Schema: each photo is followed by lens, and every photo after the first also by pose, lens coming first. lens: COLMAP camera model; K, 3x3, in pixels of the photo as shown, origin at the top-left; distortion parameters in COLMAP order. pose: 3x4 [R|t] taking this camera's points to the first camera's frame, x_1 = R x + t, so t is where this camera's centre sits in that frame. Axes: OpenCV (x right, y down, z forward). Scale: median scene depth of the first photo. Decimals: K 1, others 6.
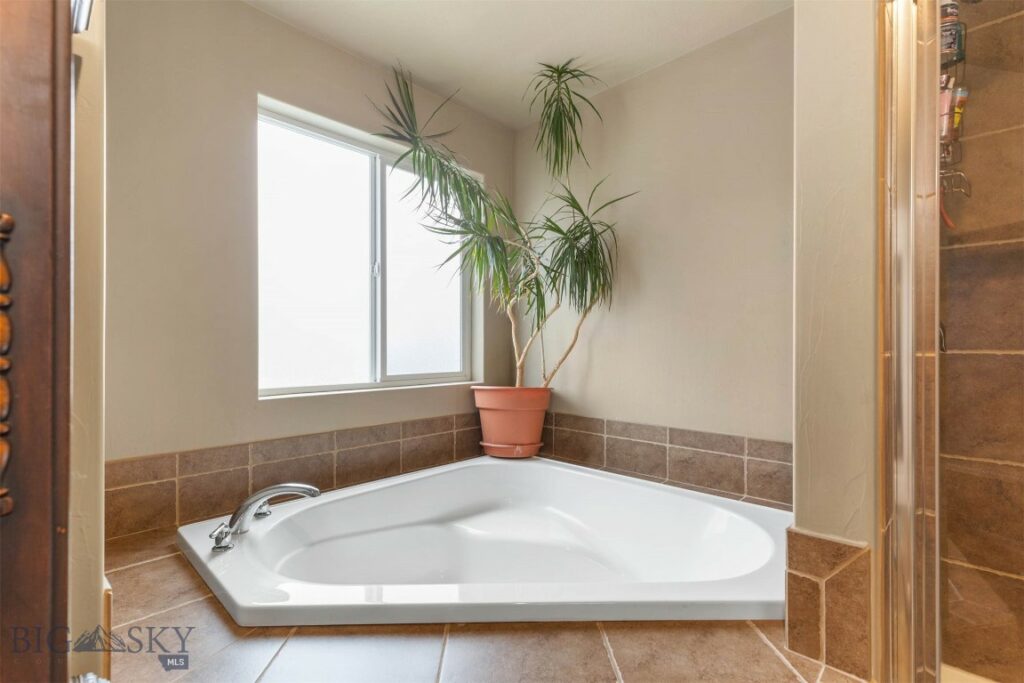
lens RADIAL K [[463.1, 0, 512.9], [0, 463.1, 347.3], [0, 0, 1]] dist [0.010342, -0.001078]
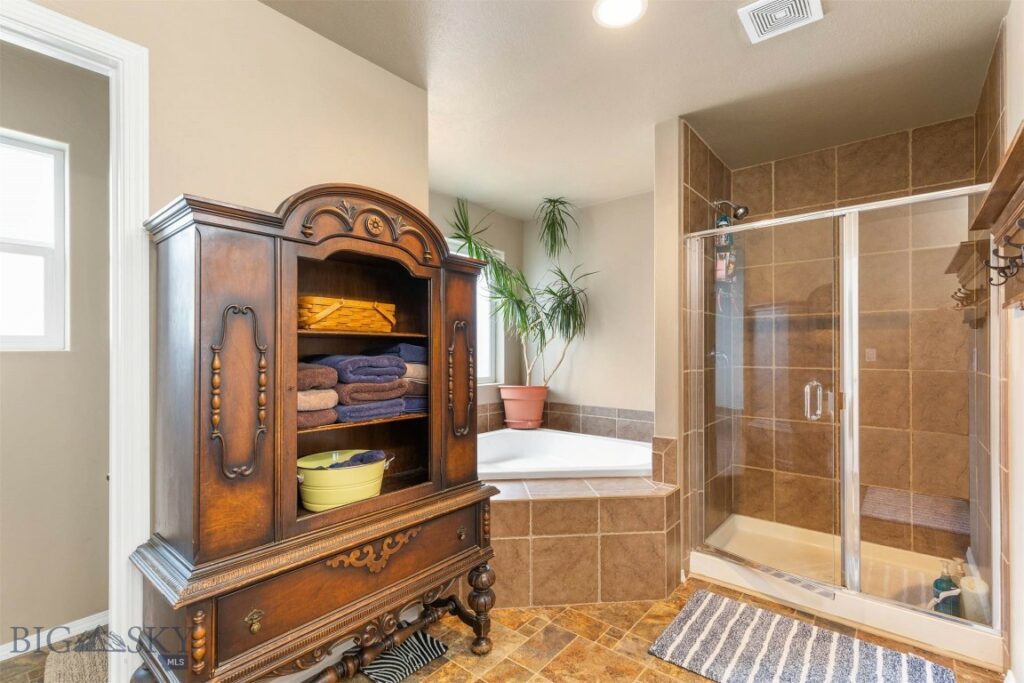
lens RADIAL K [[463.1, 0, 510.2], [0, 463.1, 343.6], [0, 0, 1]] dist [0.010342, -0.001078]
pose [[0.998300, 0.002081, 0.058251, -0.152909], [-0.001157, 0.999873, -0.015890, -0.039061], [-0.058277, 0.015796, 0.998175, -0.651658]]
